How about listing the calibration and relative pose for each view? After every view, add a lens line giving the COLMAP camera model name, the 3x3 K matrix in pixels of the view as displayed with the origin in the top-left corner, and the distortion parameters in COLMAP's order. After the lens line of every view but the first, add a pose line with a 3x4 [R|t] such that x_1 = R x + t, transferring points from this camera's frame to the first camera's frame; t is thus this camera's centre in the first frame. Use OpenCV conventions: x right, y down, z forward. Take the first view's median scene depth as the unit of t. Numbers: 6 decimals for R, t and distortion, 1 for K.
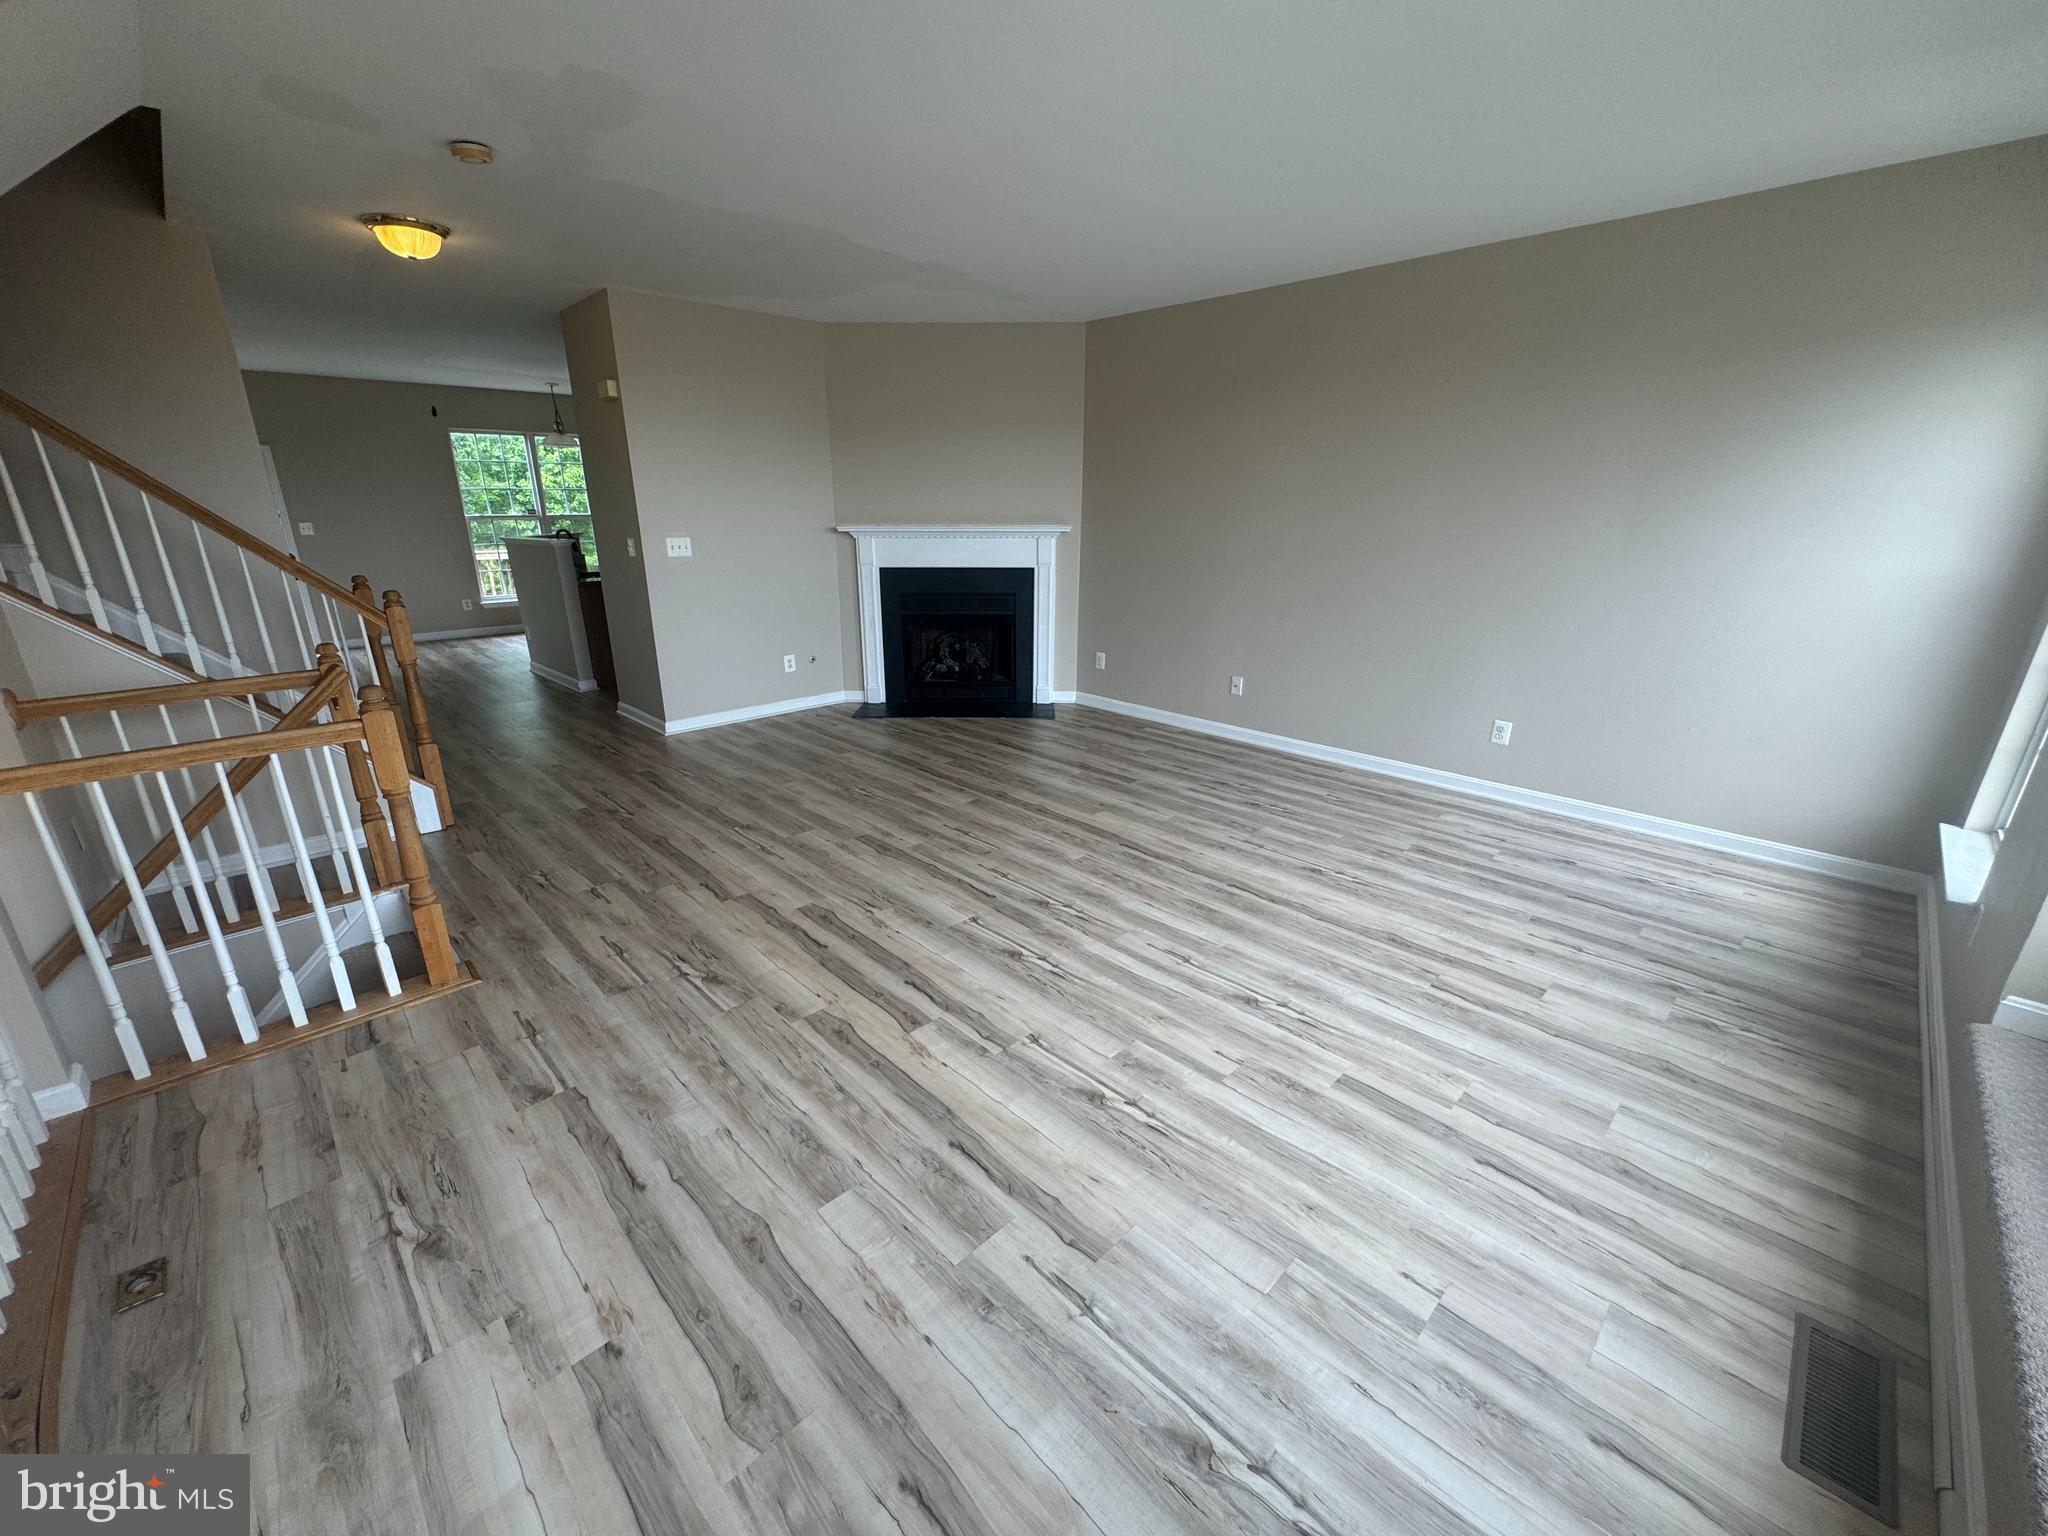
lens RADIAL K [[815.7, 0, 1021.1], [0, 815.7, 771.1], [0, 0, 1]] dist [-0.002078, -0.000260]
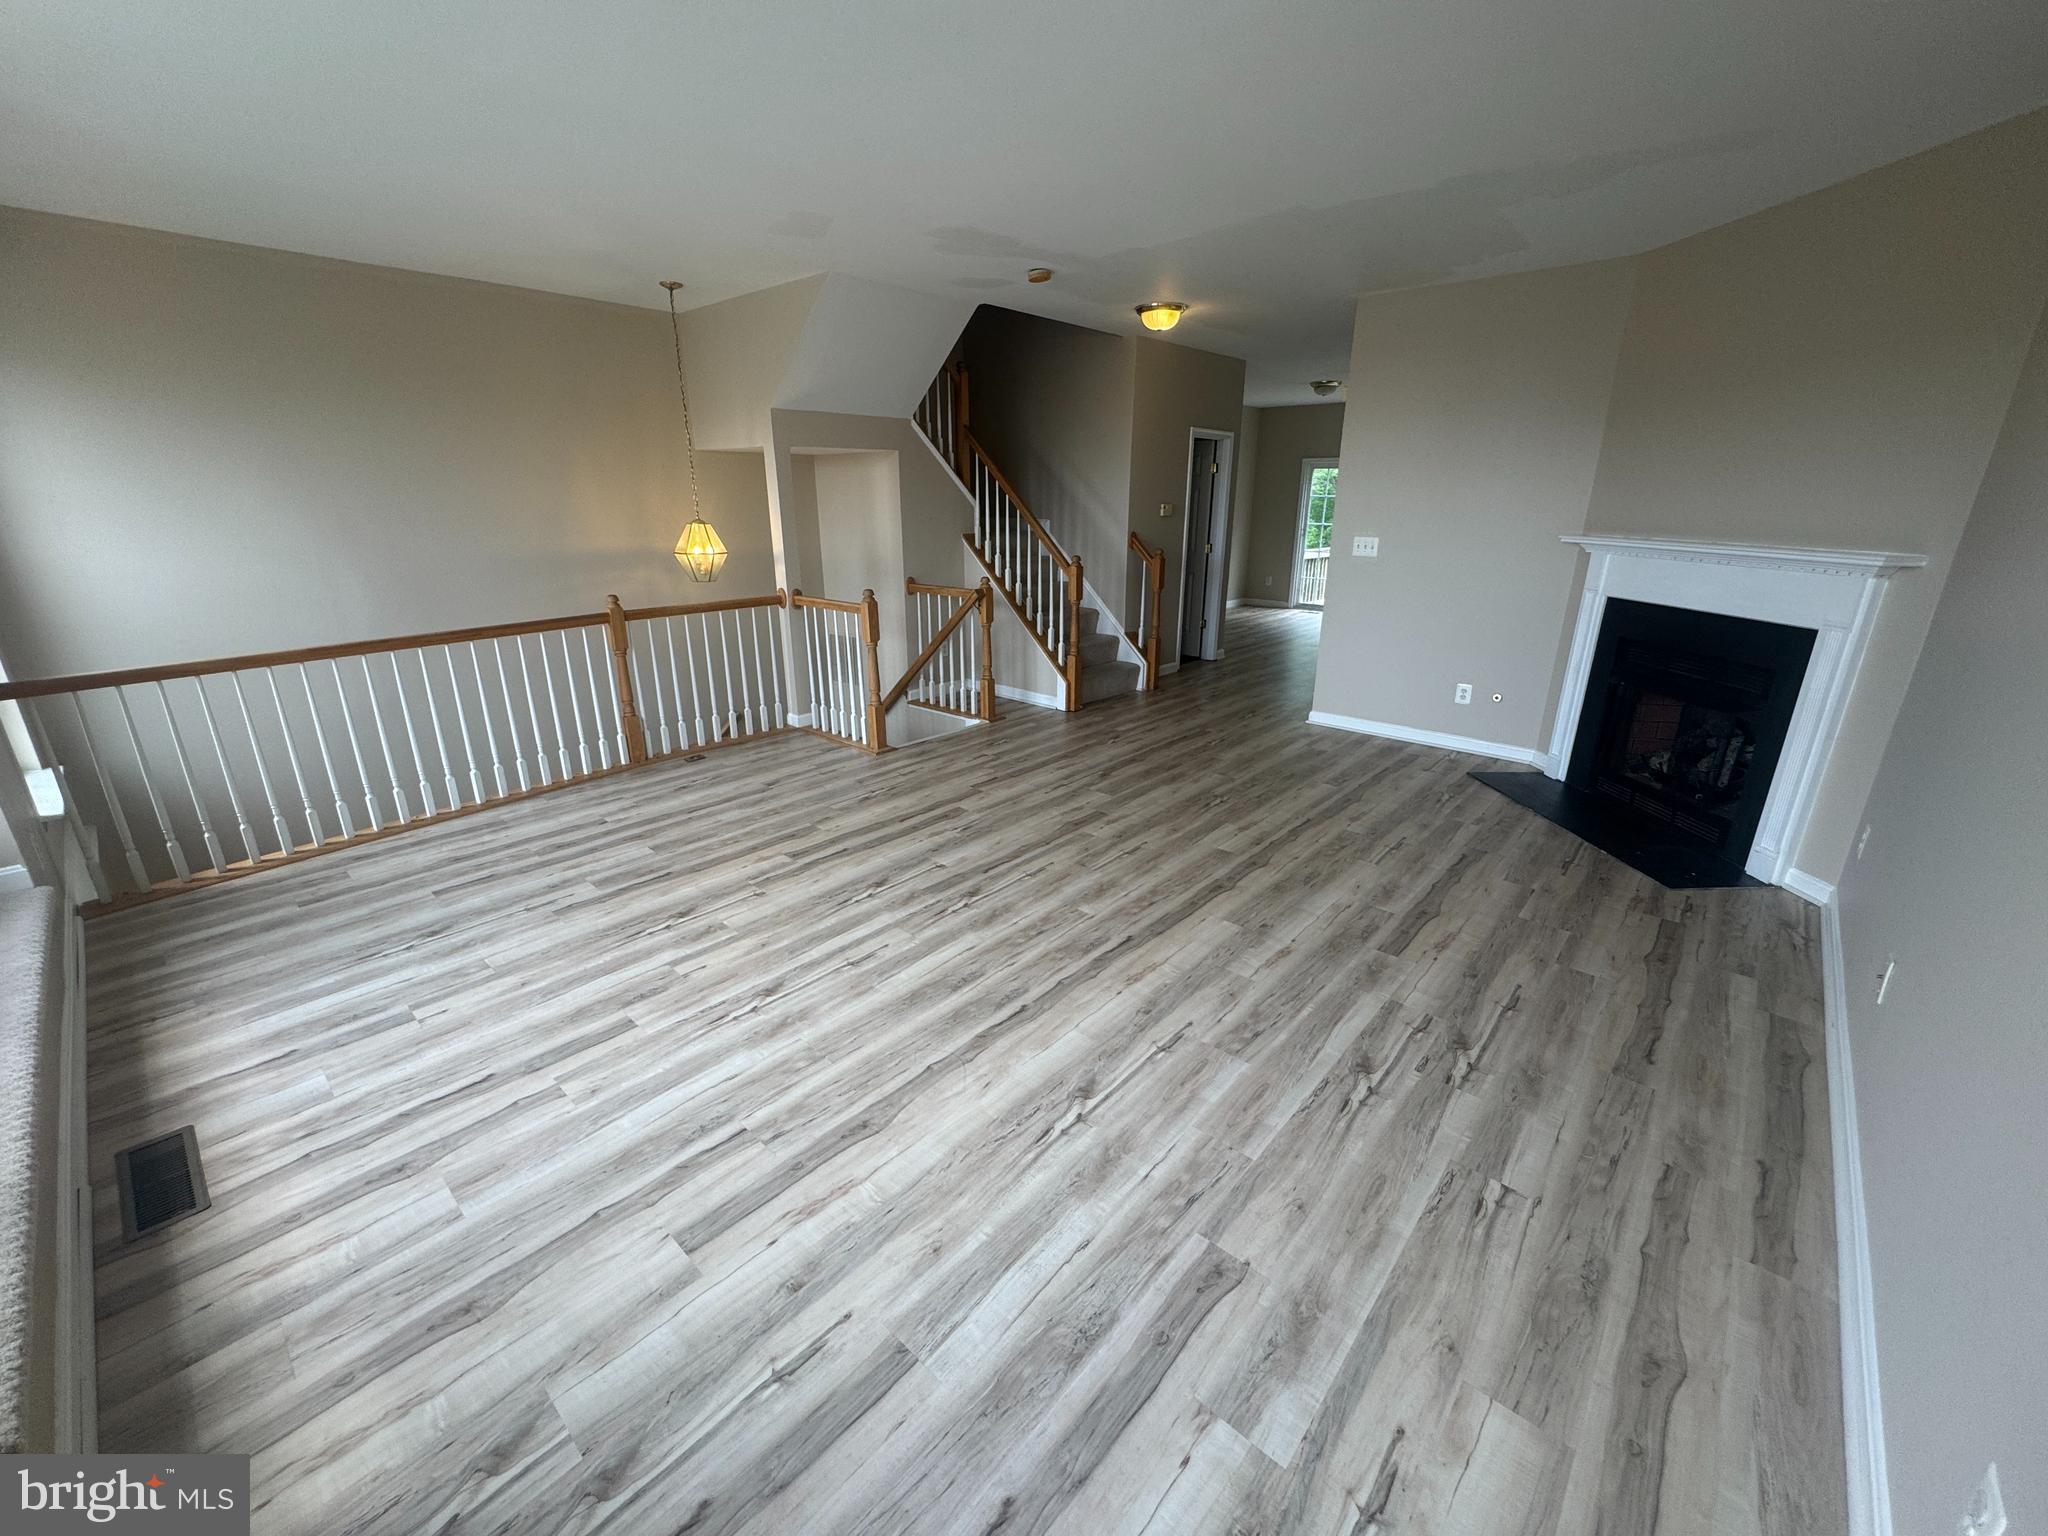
lens RADIAL K [[815.7, 0, 1027.7], [0, 815.7, 769.4], [0, 0, 1]] dist [-0.002078, -0.000260]
pose [[0.066446, 0.316424, -0.946288, 0.994463], [-0.316017, 0.906235, 0.280841, -0.303030], [0.946424, 0.280382, 0.160211, 0.897033]]
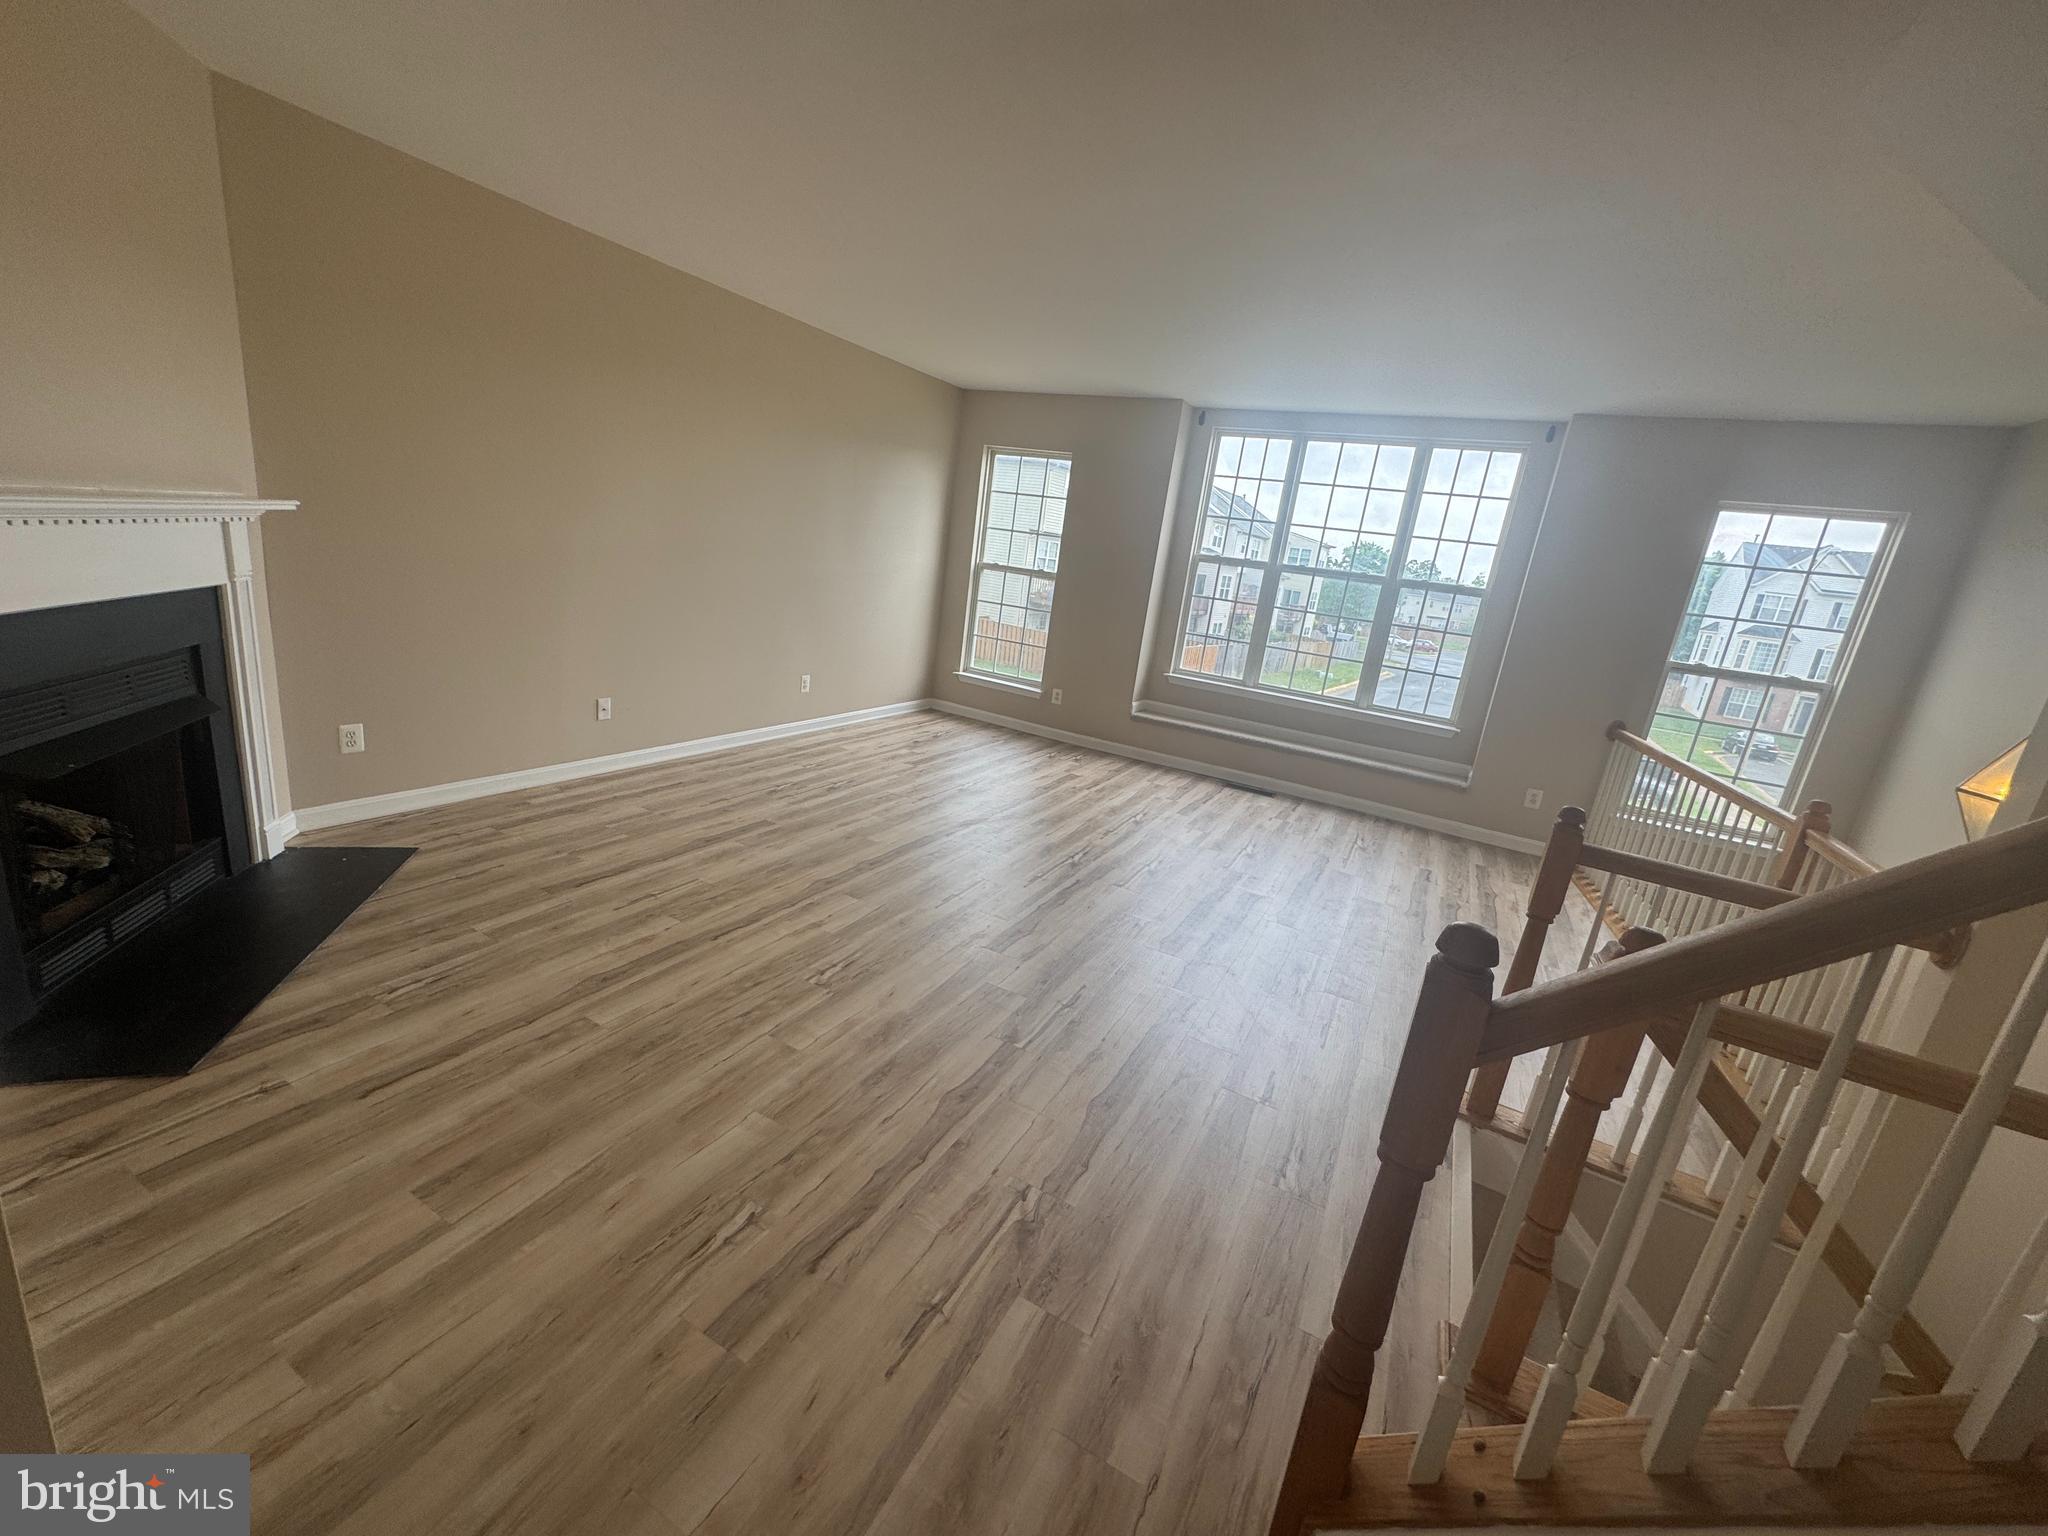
lens RADIAL K [[815.7, 0, 1022.5], [0, 815.7, 764.2], [0, 0, 1]] dist [-0.002078, -0.000260]
pose [[-0.297662, -0.284769, 0.911210, -1.118260], [0.178985, 0.920904, 0.346267, -0.460508], [-0.937743, 0.266163, -0.223149, 1.379411]]
